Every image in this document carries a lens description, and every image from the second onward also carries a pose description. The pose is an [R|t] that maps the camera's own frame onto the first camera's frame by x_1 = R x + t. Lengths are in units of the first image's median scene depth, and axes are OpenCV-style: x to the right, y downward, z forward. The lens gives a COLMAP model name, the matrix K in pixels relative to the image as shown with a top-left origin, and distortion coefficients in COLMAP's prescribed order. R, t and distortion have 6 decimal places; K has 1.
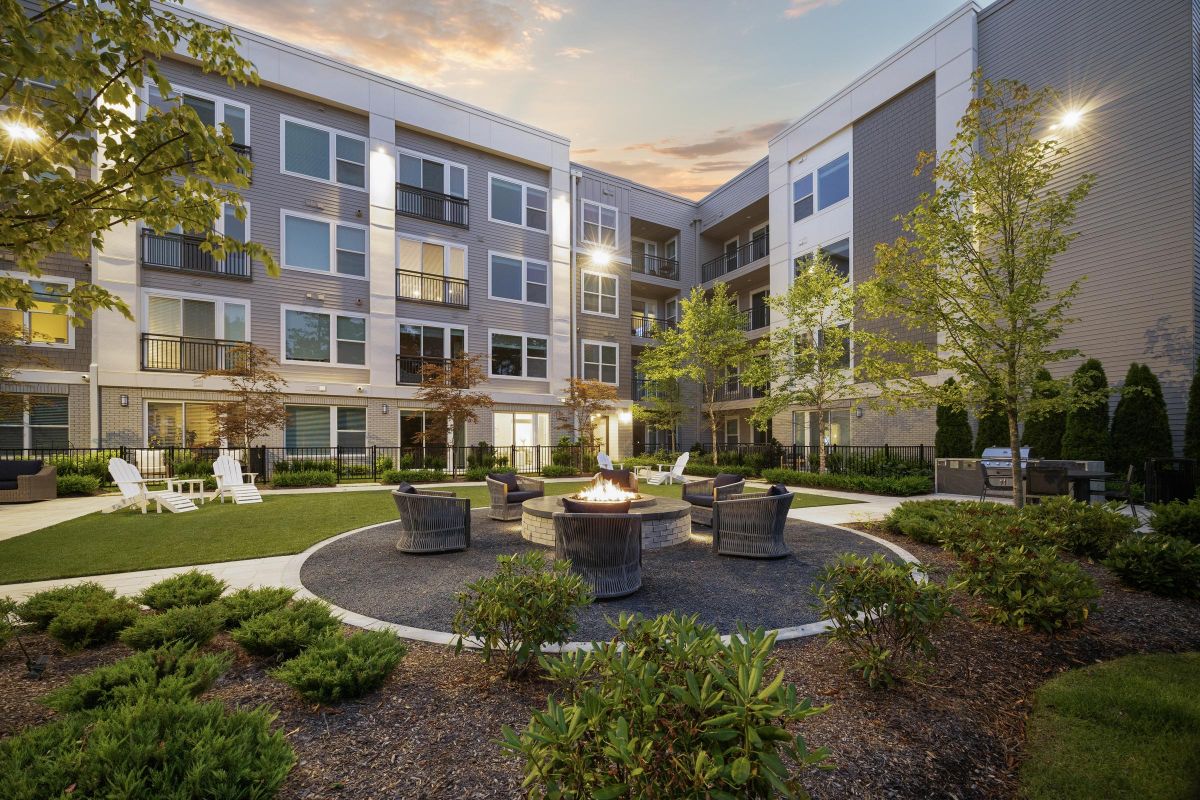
lens RADIAL K [[465.2, 0, 601.8], [0, 465.2, 441.9], [0, 0, 1]] dist [-0.000278, -0.000024]
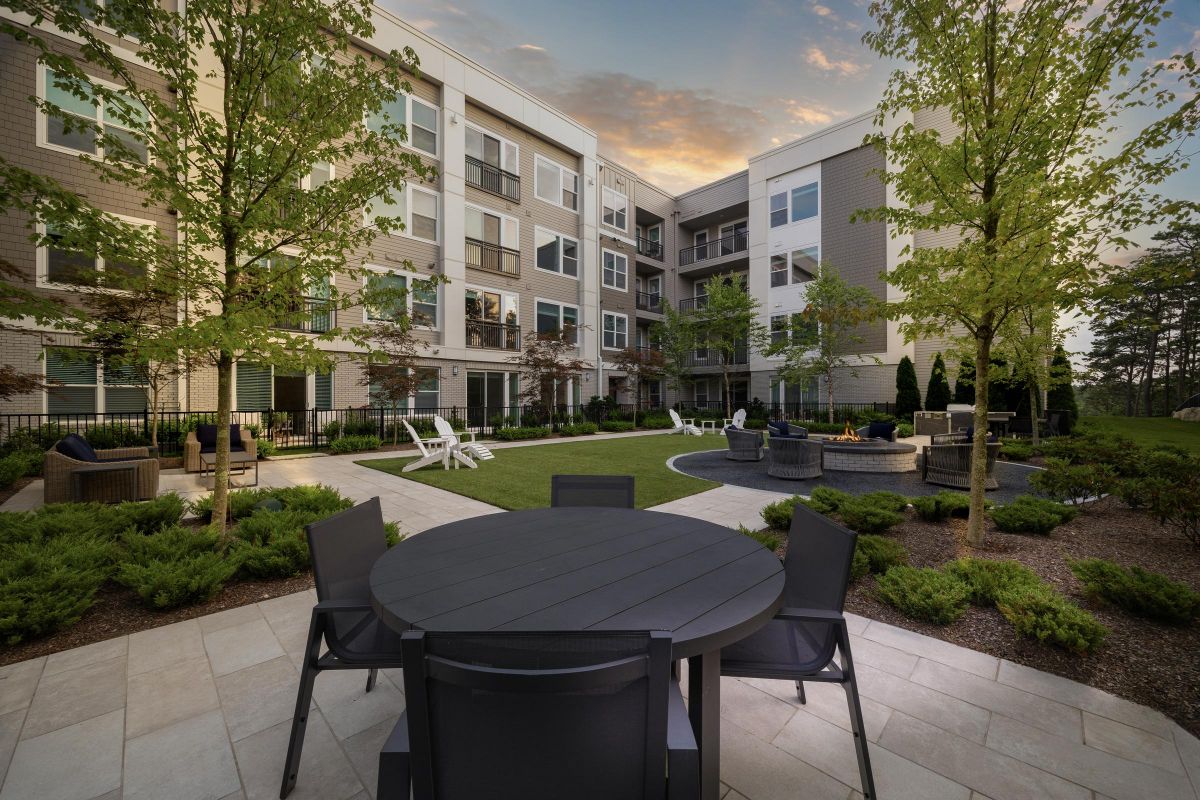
lens RADIAL K [[453.1, 0, 600.0], [0, 453.1, 400.0], [0, 0, 1]] dist [0.000776, 0.000074]
pose [[0.958517, -0.003788, 0.285010, -0.404296], [0.003192, 0.999992, 0.002556, -0.005579], [-0.285017, -0.001540, 0.958521, -0.057663]]
